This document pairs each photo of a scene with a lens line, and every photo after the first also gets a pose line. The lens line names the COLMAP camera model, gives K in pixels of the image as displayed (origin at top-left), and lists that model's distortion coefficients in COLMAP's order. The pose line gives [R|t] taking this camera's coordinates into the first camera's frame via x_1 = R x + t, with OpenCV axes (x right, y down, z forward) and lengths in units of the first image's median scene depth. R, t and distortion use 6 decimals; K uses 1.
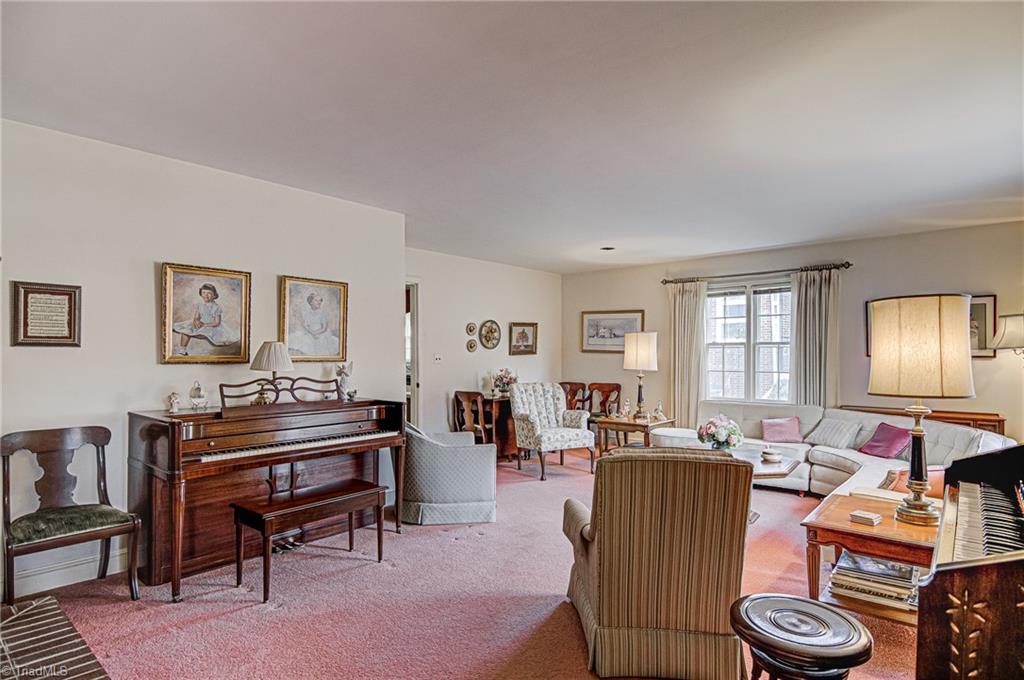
lens RADIAL K [[542.5, 0, 507.3], [0, 542.5, 355.9], [0, 0, 1]] dist [0.017744, -0.000666]
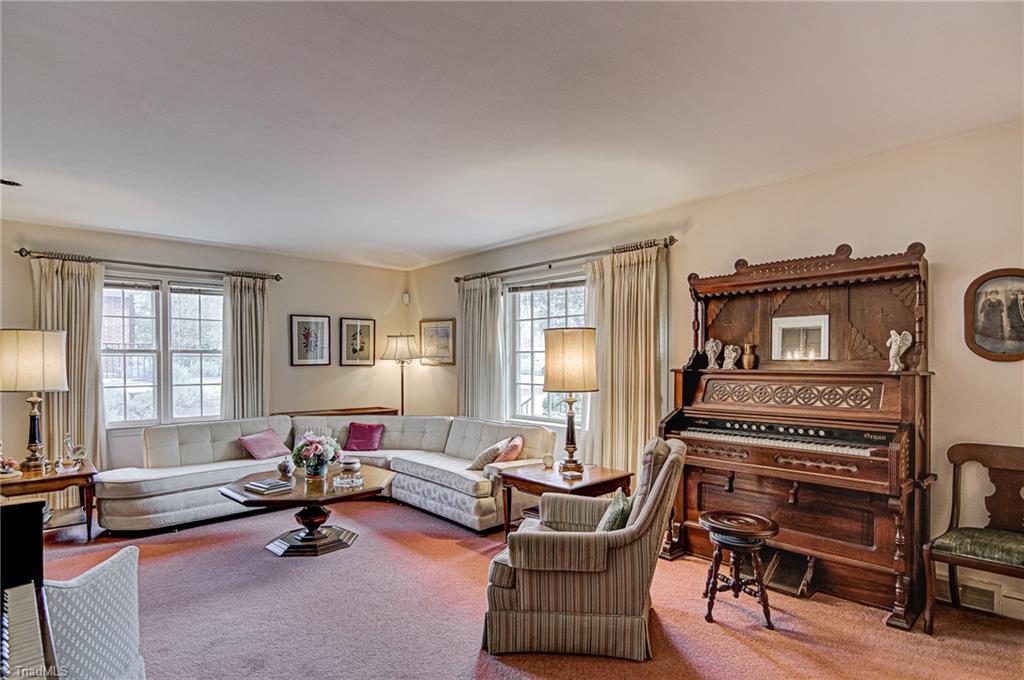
lens RADIAL K [[542.5, 0, 507.3], [0, 542.5, 355.9], [0, 0, 1]] dist [0.017744, -0.000666]
pose [[0.143878, 0.014433, 0.989490, -0.315151], [0.008942, 0.999834, -0.015884, 0.002111], [-0.989555, 0.011134, 0.143725, 0.395434]]
